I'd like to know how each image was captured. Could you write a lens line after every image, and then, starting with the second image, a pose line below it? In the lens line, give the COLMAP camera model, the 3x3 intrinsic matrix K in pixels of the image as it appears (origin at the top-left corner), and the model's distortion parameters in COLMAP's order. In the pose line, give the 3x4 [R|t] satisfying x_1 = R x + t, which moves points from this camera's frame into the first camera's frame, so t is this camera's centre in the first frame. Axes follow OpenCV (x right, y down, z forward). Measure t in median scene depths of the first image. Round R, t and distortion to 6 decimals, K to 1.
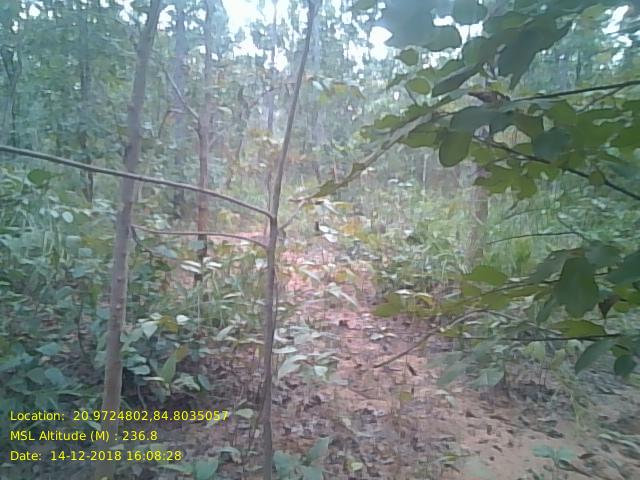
lens RADIAL K [[536.6, 0, 320.0], [0, 536.6, 240.0], [0, 0, 1]] dist [0.118567, -0.156502]
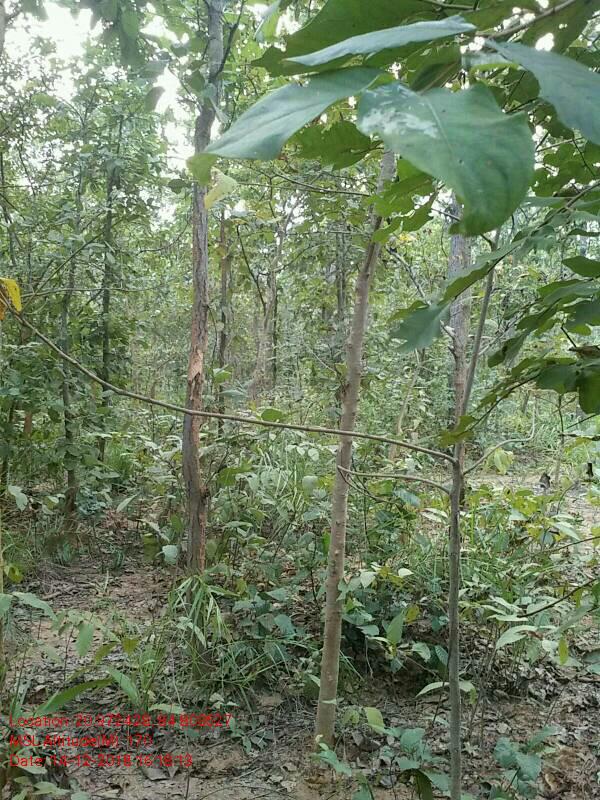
lens RADIAL K [[724.4, 0, 300.0], [0, 724.4, 400.0], [0, 0, 1]] dist [0.068429, -0.216336]
pose [[0.888994, -0.029063, -0.456996, 0.116269], [-0.023602, 0.993749, -0.109111, -0.001140], [0.457310, 0.107785, 0.882751, -0.128860]]
